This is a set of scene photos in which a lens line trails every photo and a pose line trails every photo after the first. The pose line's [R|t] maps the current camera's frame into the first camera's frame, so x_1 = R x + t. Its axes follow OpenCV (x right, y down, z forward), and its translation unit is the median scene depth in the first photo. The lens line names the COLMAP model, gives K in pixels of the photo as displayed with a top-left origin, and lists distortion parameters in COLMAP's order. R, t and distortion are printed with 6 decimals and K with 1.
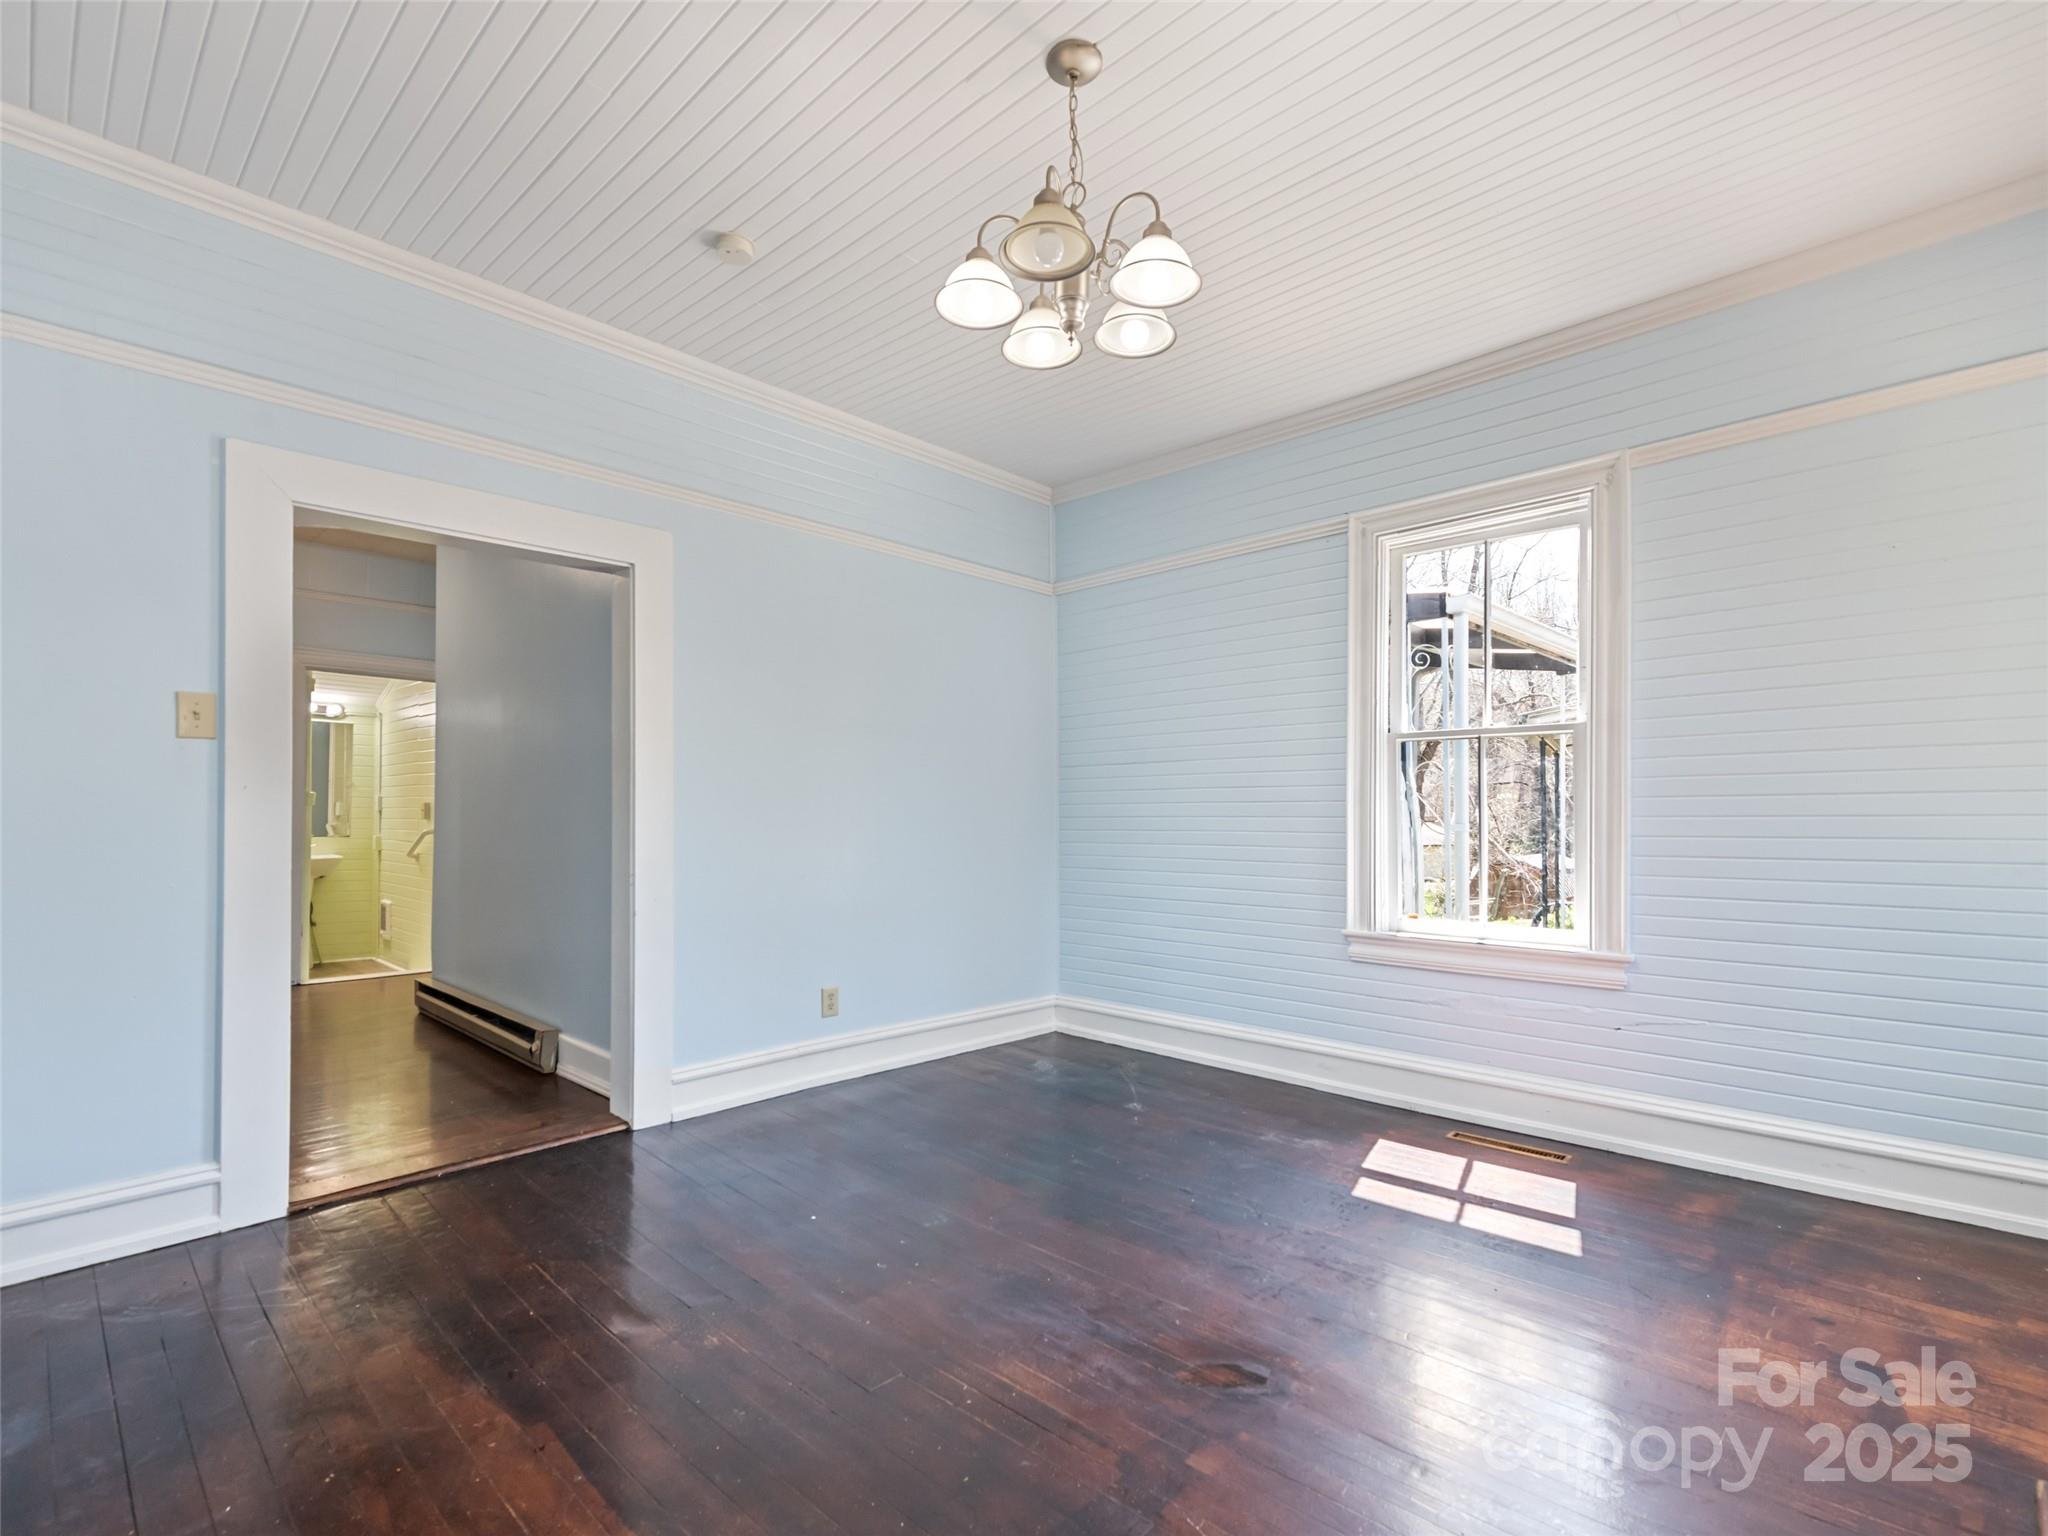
lens RADIAL K [[958.0, 0, 1014.7], [0, 958.0, 812.9], [0, 0, 1]] dist [0.004633, 0.000514]
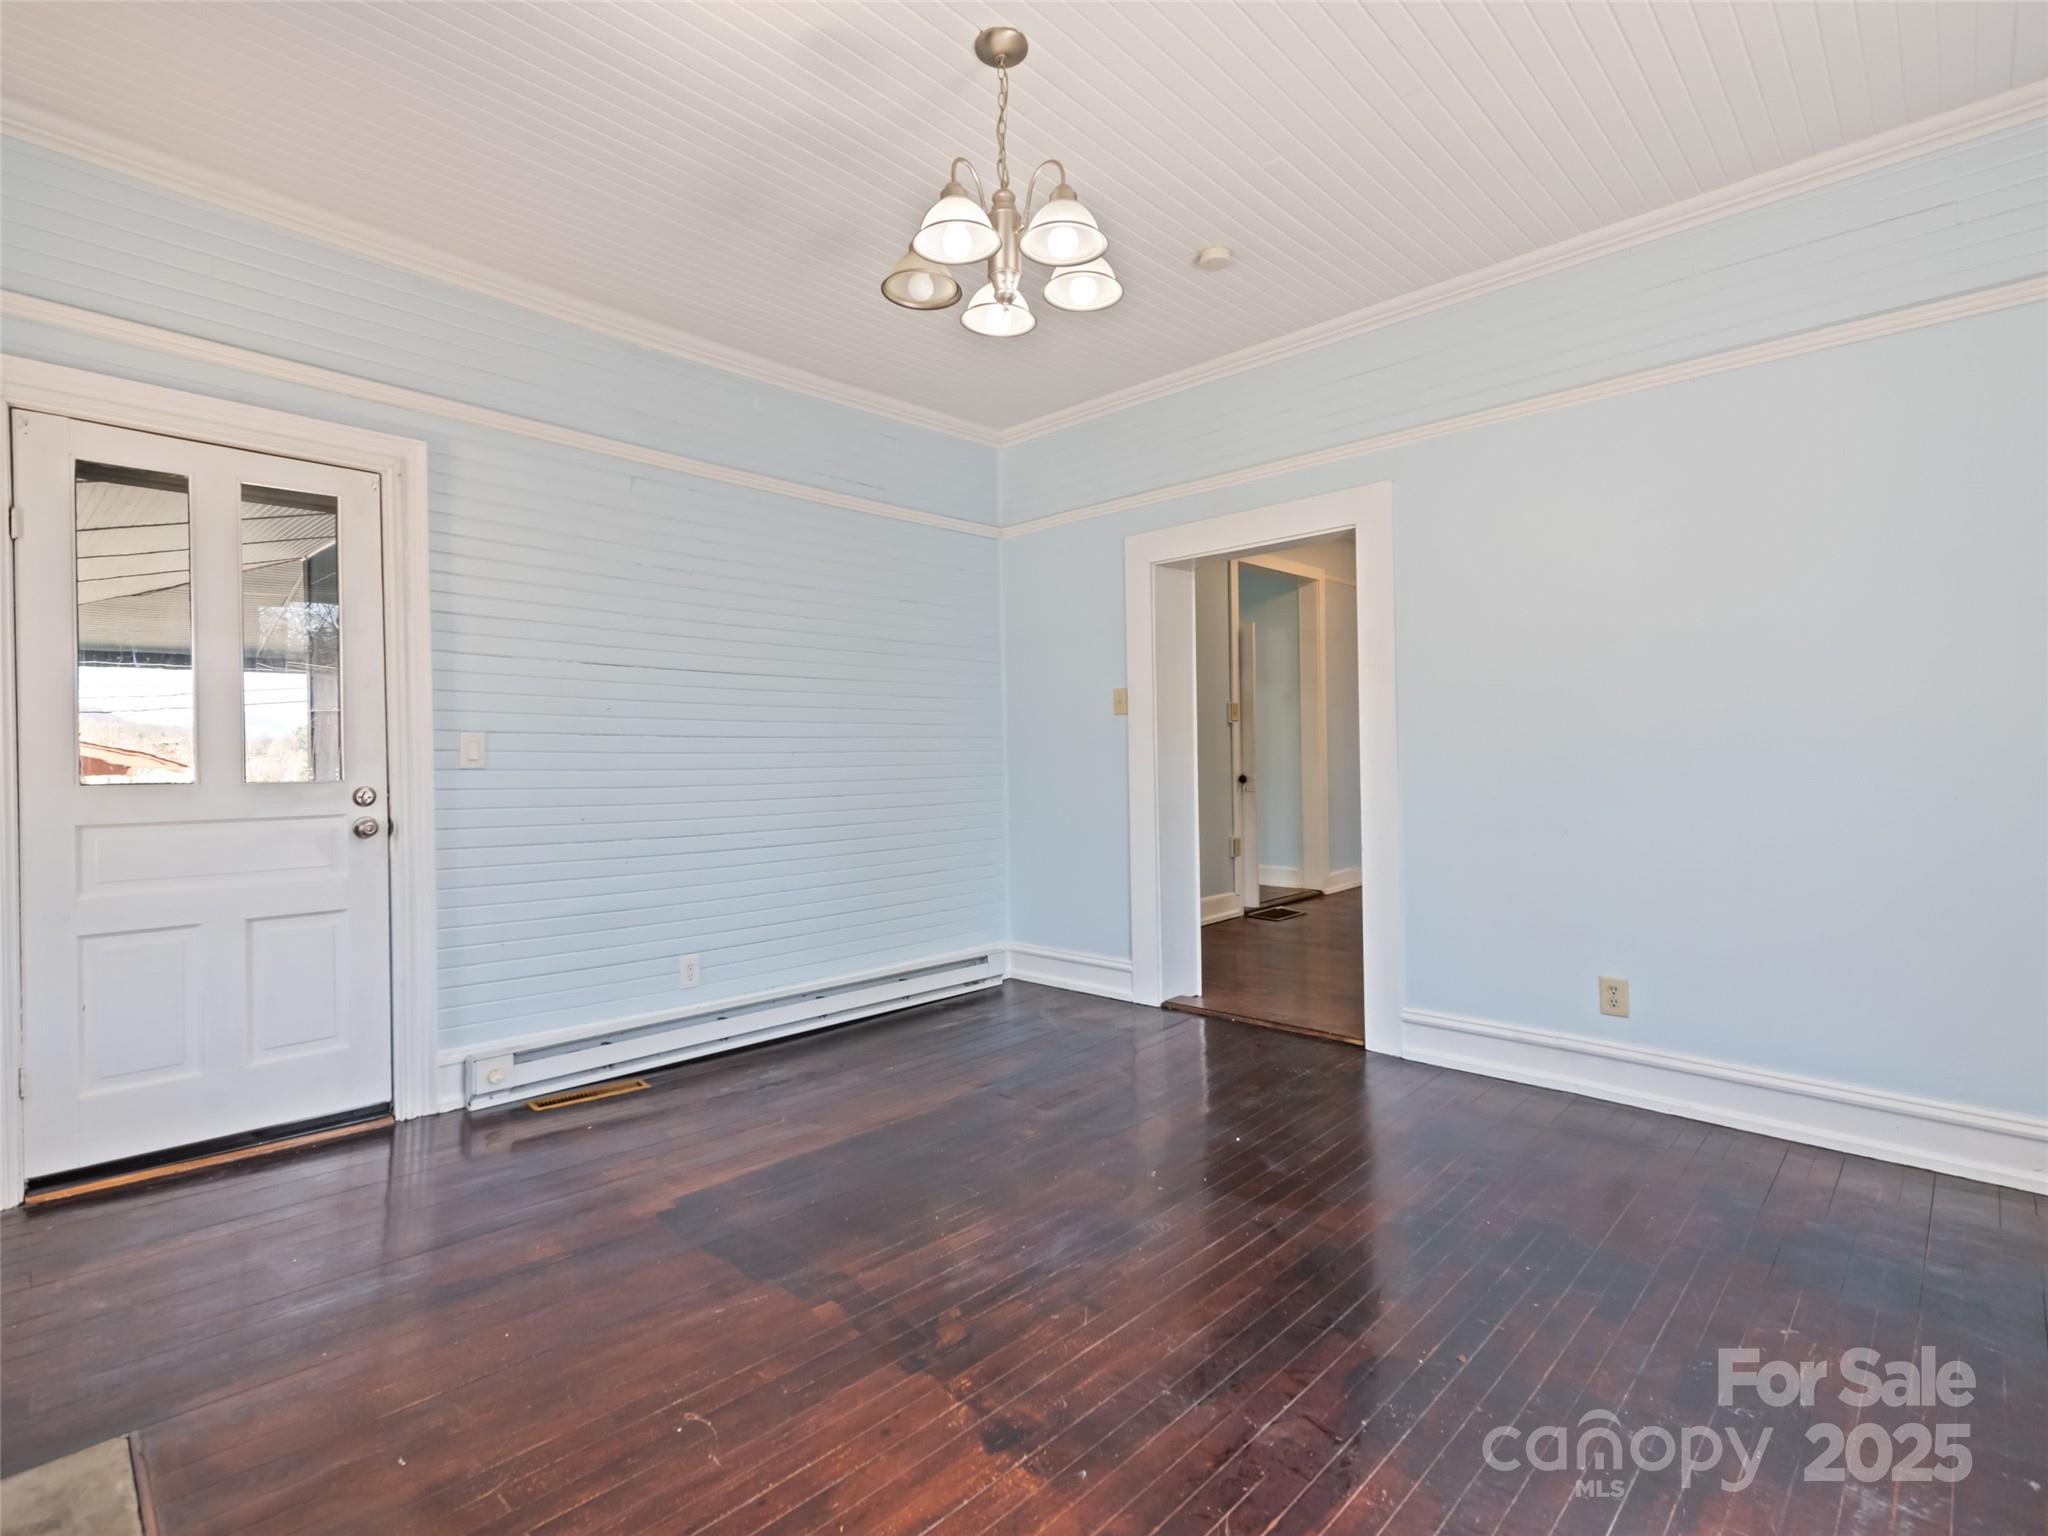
lens RADIAL K [[982.6, 0, 1023.6], [0, 982.6, 763.3], [0, 0, 1]] dist [-0.003234, -0.000352]
pose [[-0.019349, 0.007089, -0.999788, 0.675532], [0.015923, 0.999850, 0.006781, -0.002787], [0.999686, -0.015788, -0.019459, 0.614150]]
